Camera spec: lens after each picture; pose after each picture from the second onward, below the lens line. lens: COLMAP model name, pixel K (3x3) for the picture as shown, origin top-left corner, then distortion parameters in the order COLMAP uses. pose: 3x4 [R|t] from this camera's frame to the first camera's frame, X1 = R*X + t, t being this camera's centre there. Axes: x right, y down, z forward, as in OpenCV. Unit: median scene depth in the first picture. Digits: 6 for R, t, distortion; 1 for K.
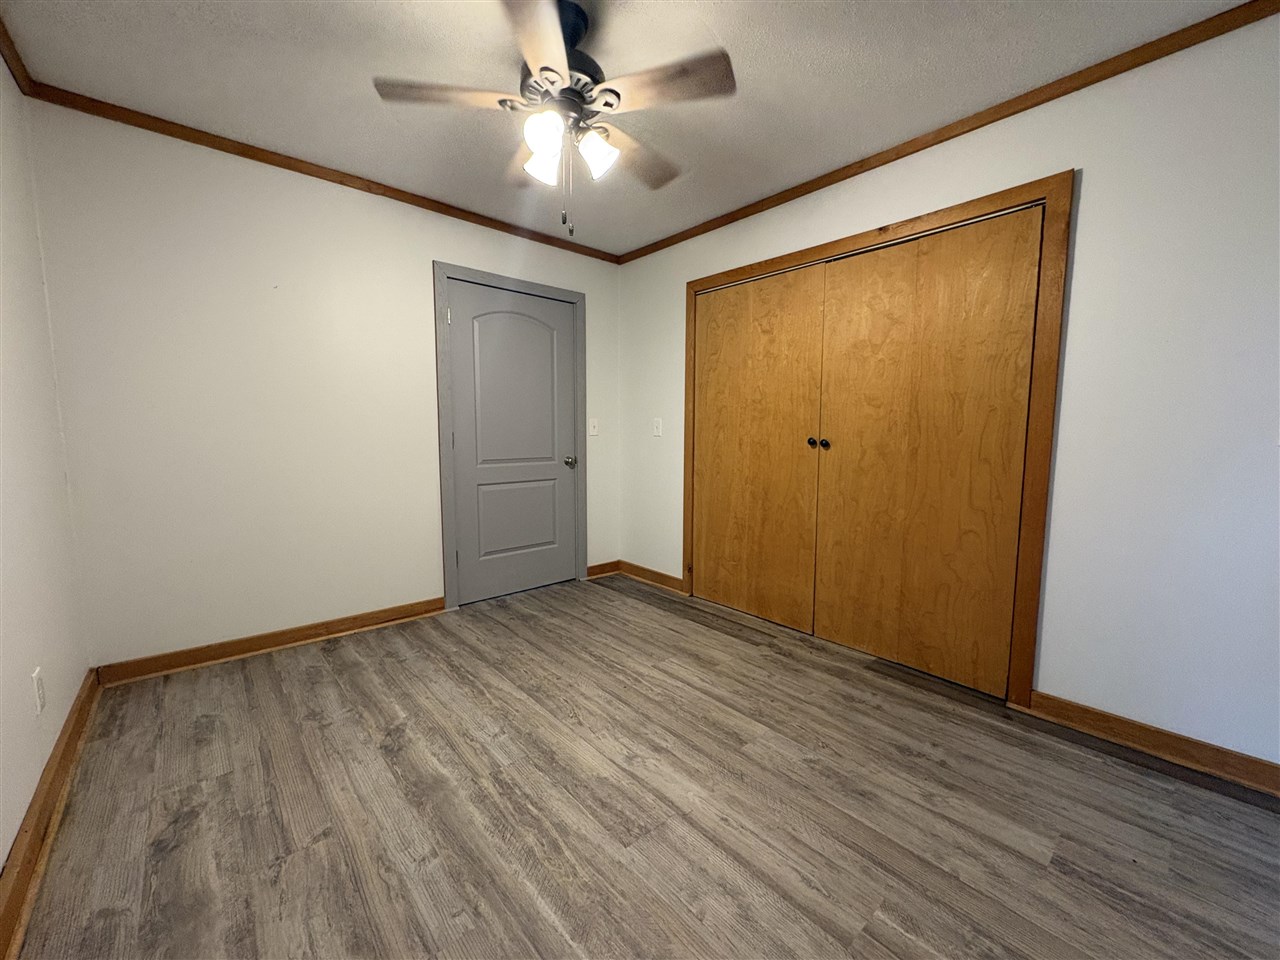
lens RADIAL K [[508.0, 0, 637.6], [0, 508.0, 482.4], [0, 0, 1]] dist [0.000221, -0.000260]
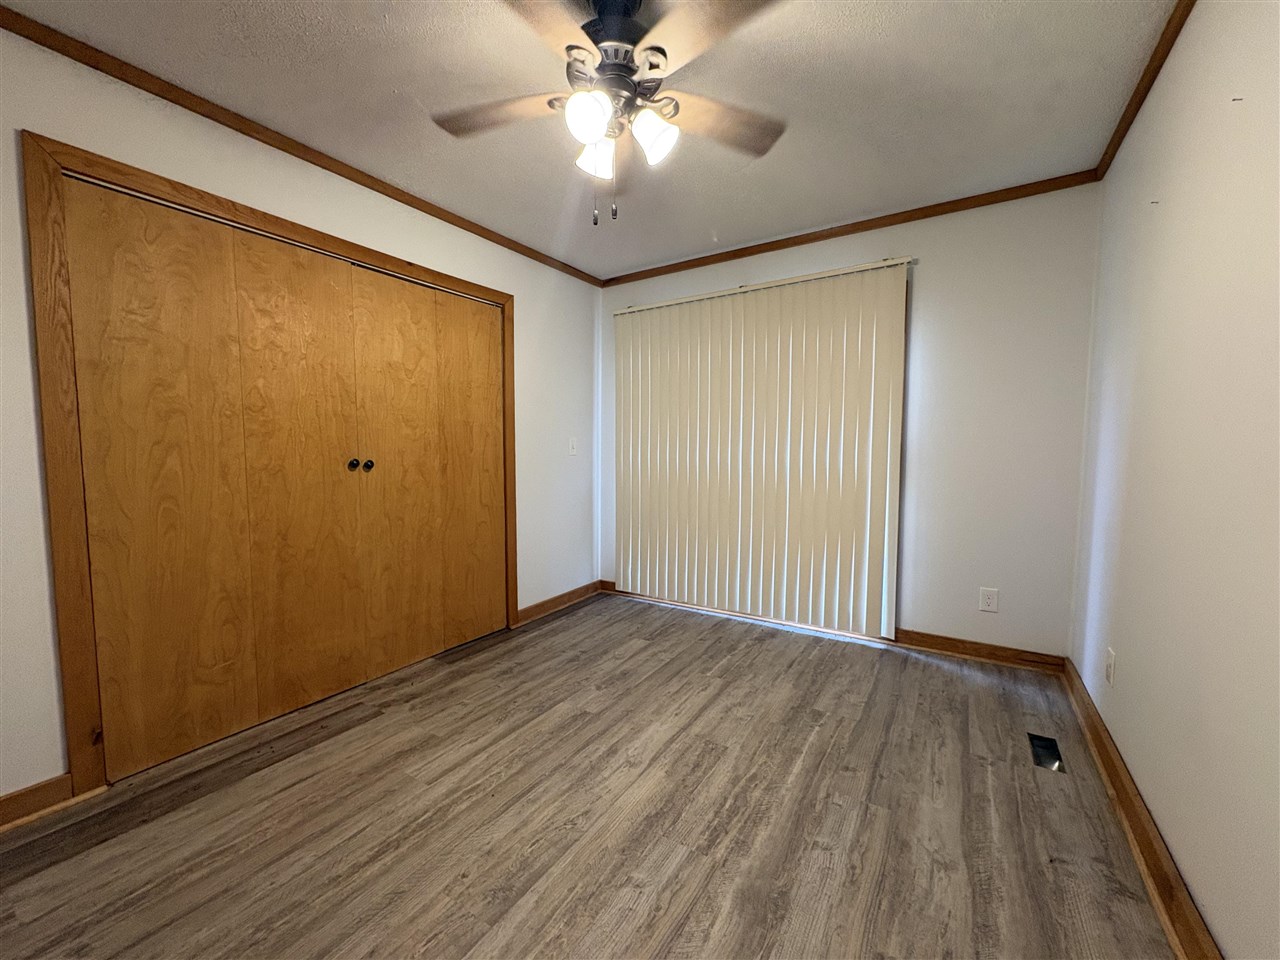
lens RADIAL K [[508.0, 0, 642.7], [0, 508.0, 481.4], [0, 0, 1]] dist [0.000221, -0.000260]
pose [[-0.287933, -0.068254, 0.955215, -0.819009], [0.096646, 0.990293, 0.099893, -0.115049], [-0.952761, 0.121080, -0.278542, 1.001104]]
